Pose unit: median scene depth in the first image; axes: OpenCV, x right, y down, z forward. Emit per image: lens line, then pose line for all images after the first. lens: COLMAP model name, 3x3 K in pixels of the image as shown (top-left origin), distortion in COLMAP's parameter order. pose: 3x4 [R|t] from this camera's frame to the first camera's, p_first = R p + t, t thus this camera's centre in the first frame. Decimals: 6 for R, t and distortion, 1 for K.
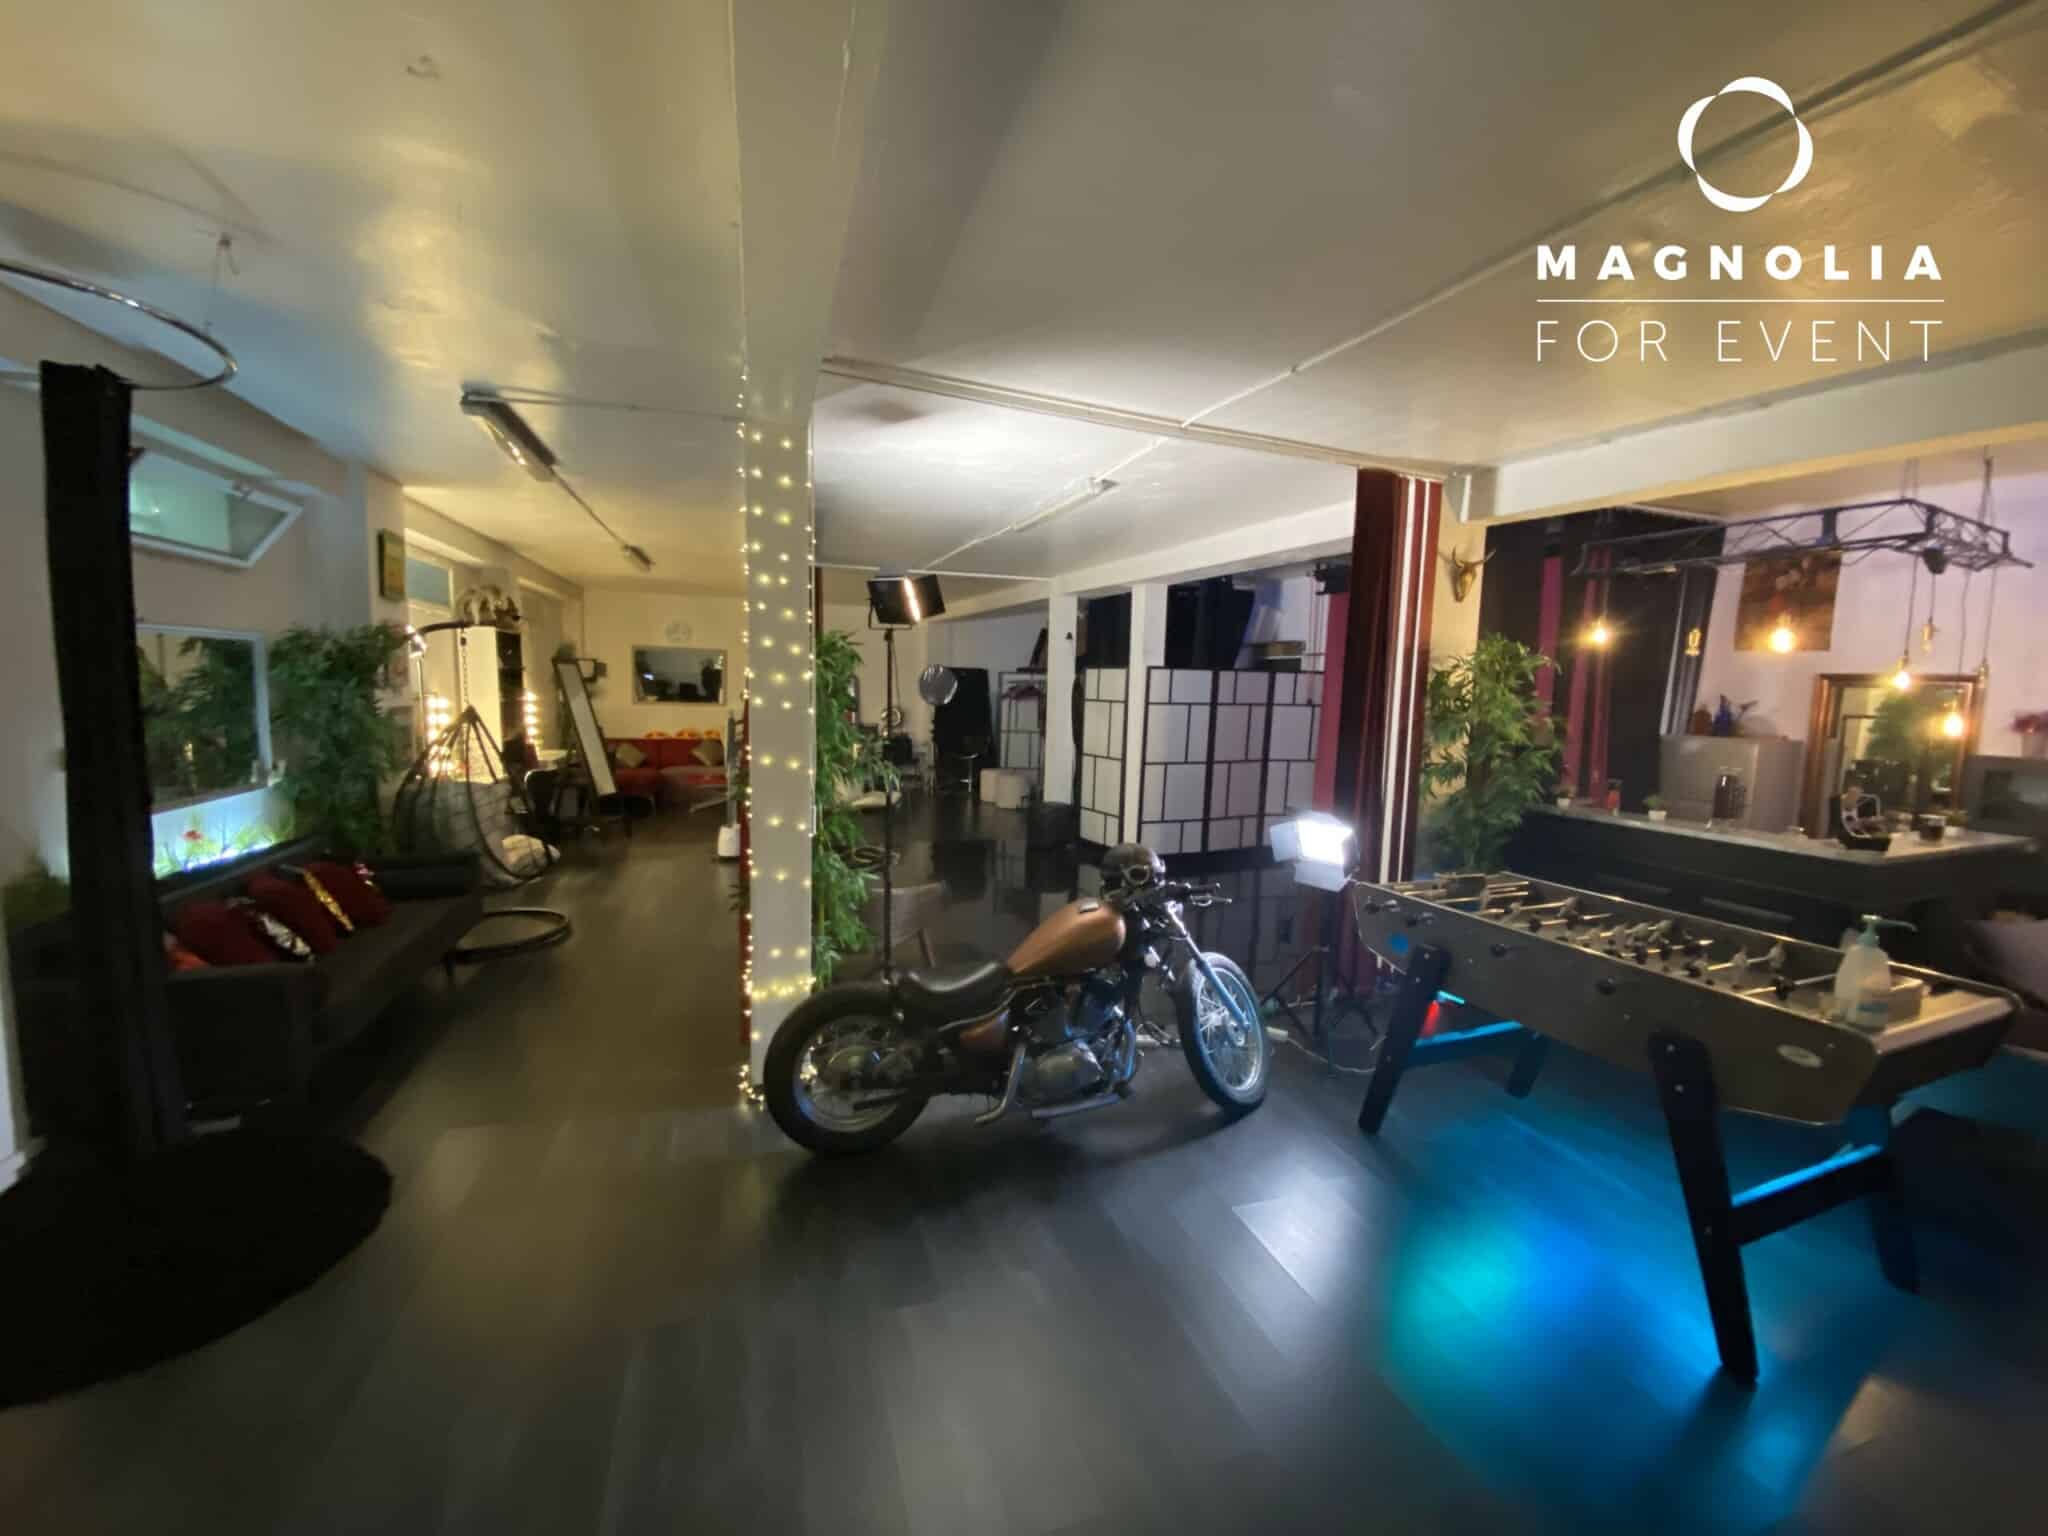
lens RADIAL K [[821.2, 0, 1024.0], [0, 821.2, 768.0], [0, 0, 1]] dist [0.022936, -0.013352]
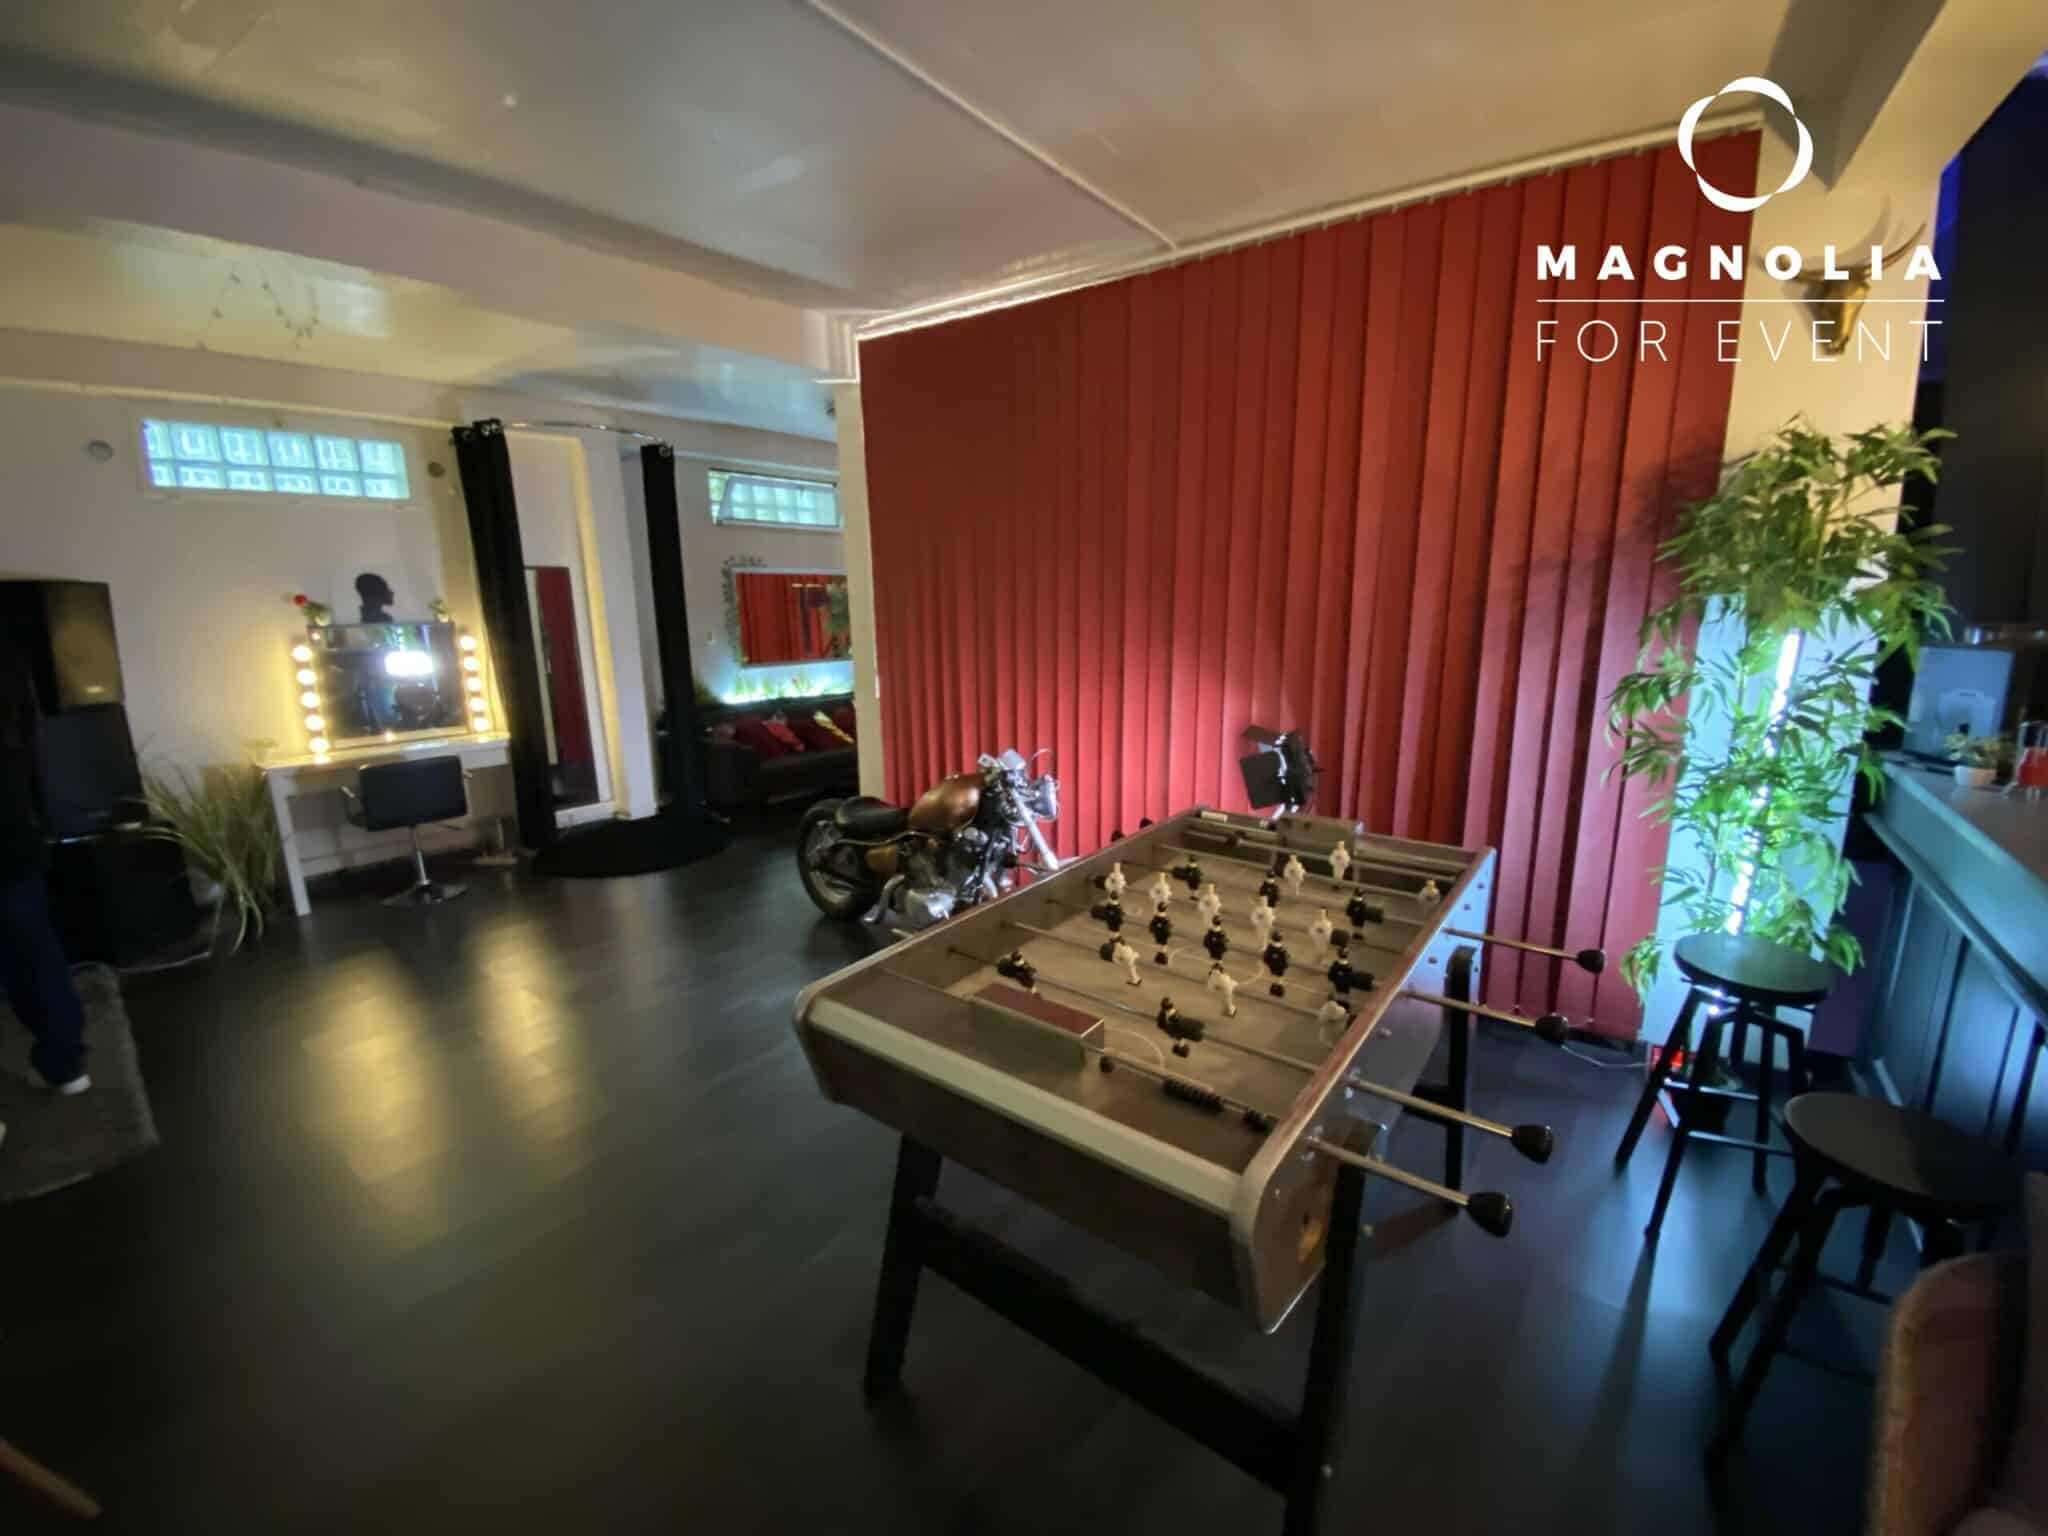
lens RADIAL K [[827.6, 0, 1039.3], [0, 827.6, 787.5], [0, 0, 1]] dist [0.000515, -0.013742]
pose [[0.552328, 0.152884, -0.819488, 0.776980], [-0.052230, 0.987454, 0.149018, 0.008870], [0.831989, -0.039505, 0.553384, 0.352586]]
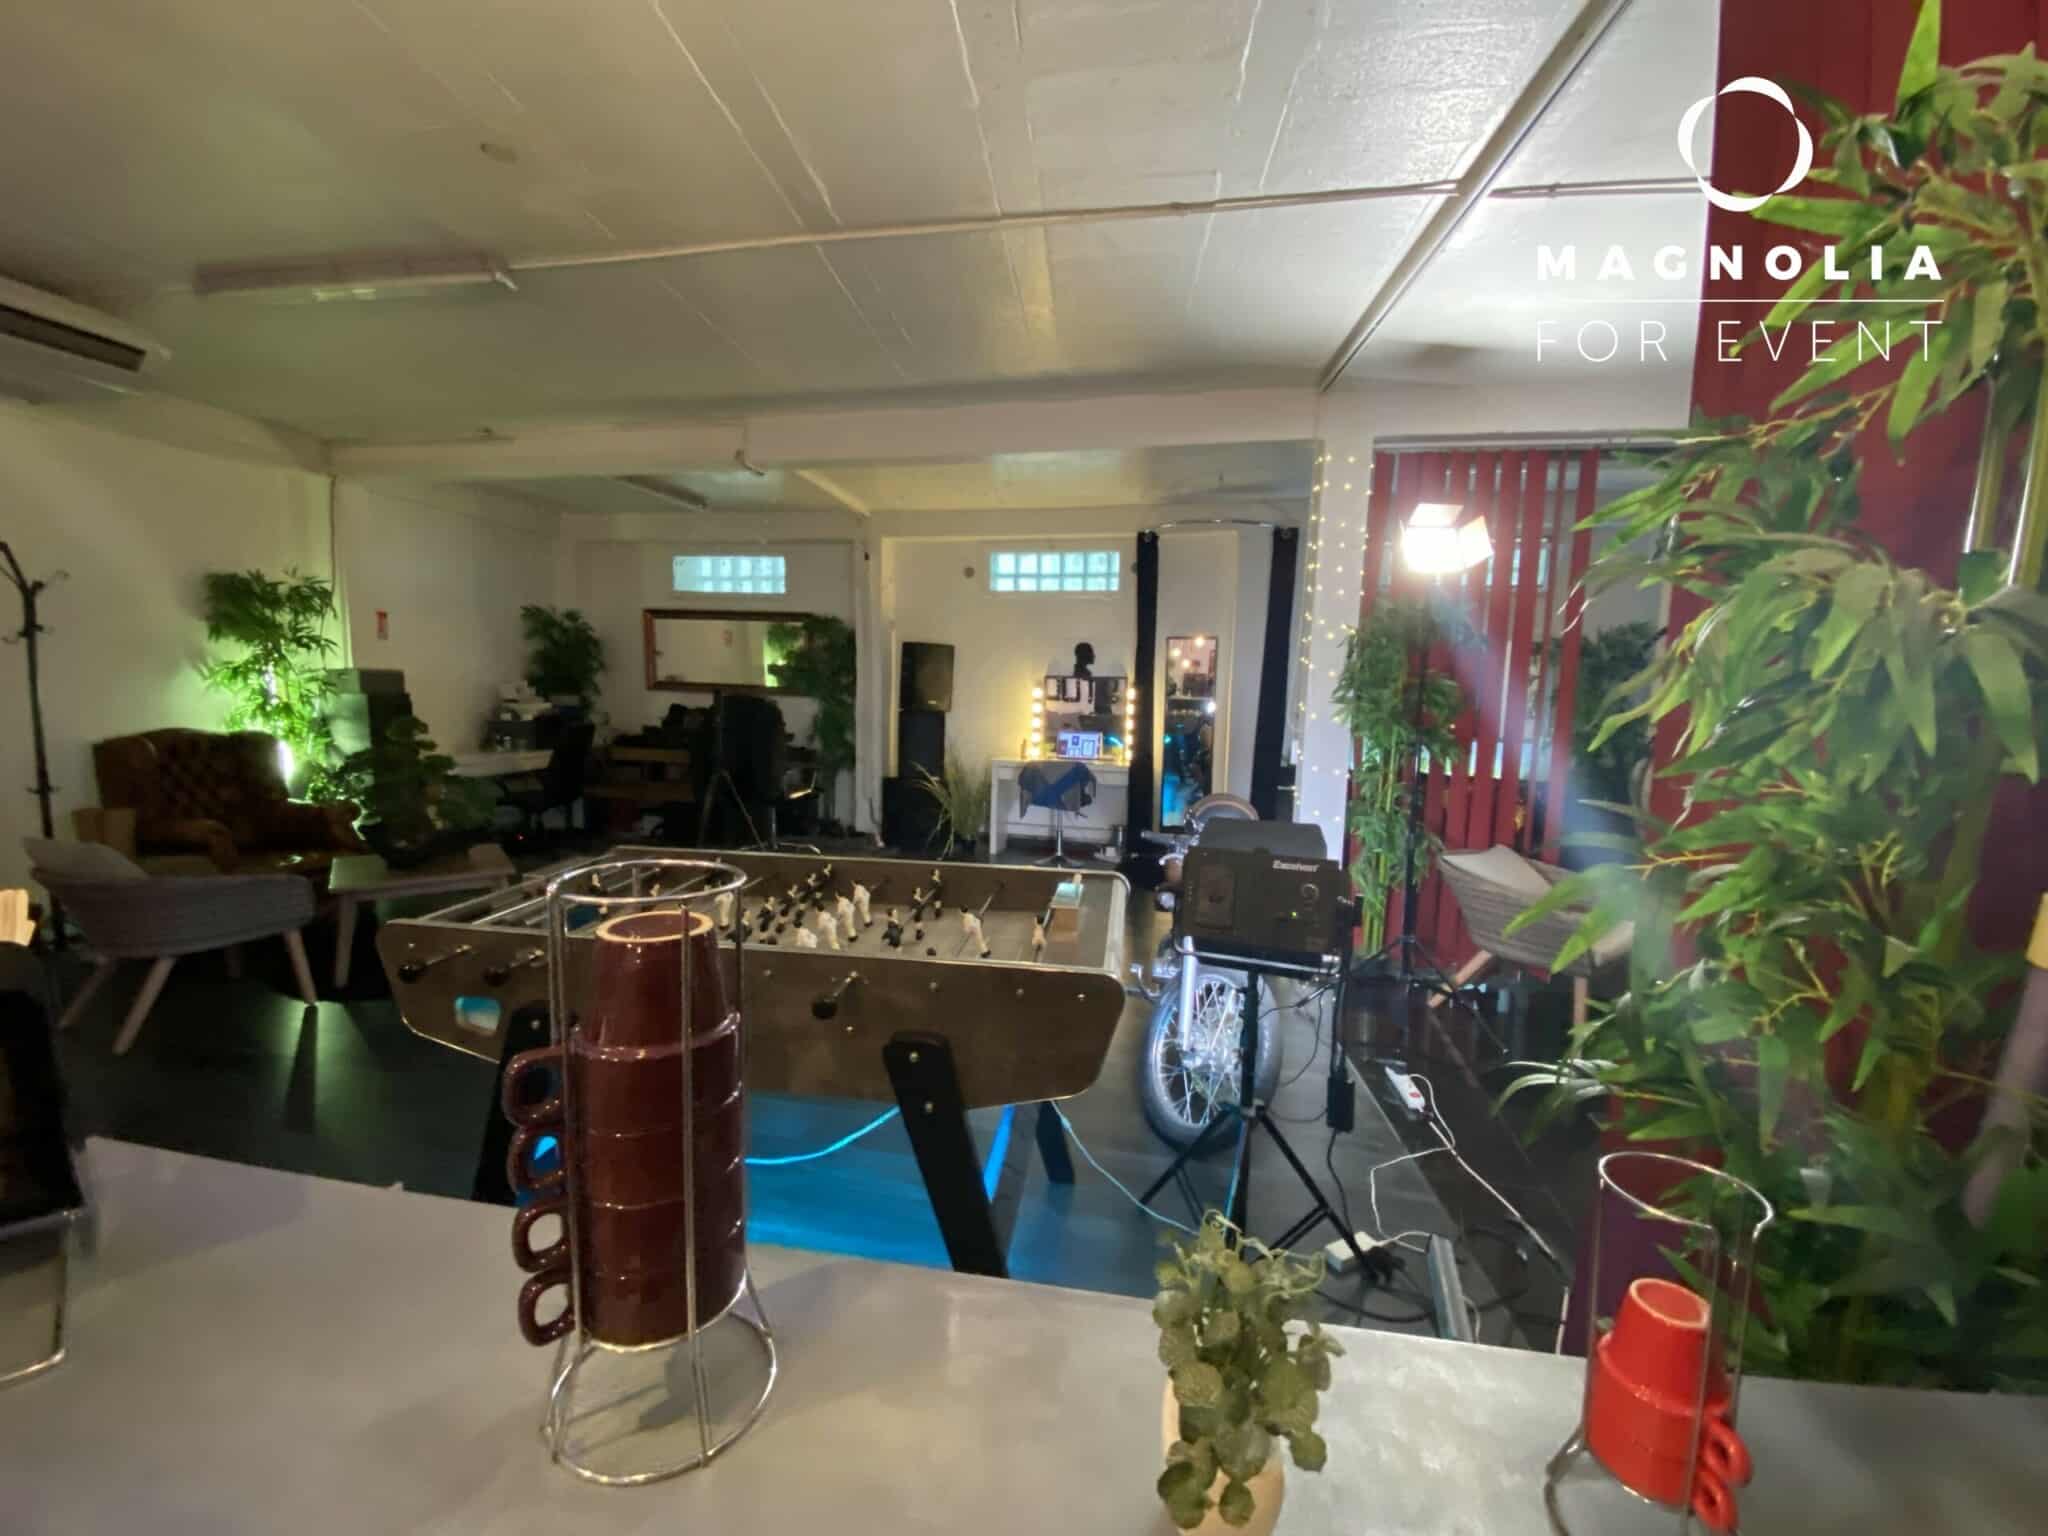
lens RADIAL K [[841.9, 0, 1022.5], [0, 841.9, 776.3], [0, 0, 1]] dist [0.002196, -0.014668]
pose [[-0.512532, 0.066013, -0.856127, 0.811561], [-0.112165, 0.983350, 0.142972, -0.027642], [0.851310, 0.169306, -0.496595, 0.985390]]
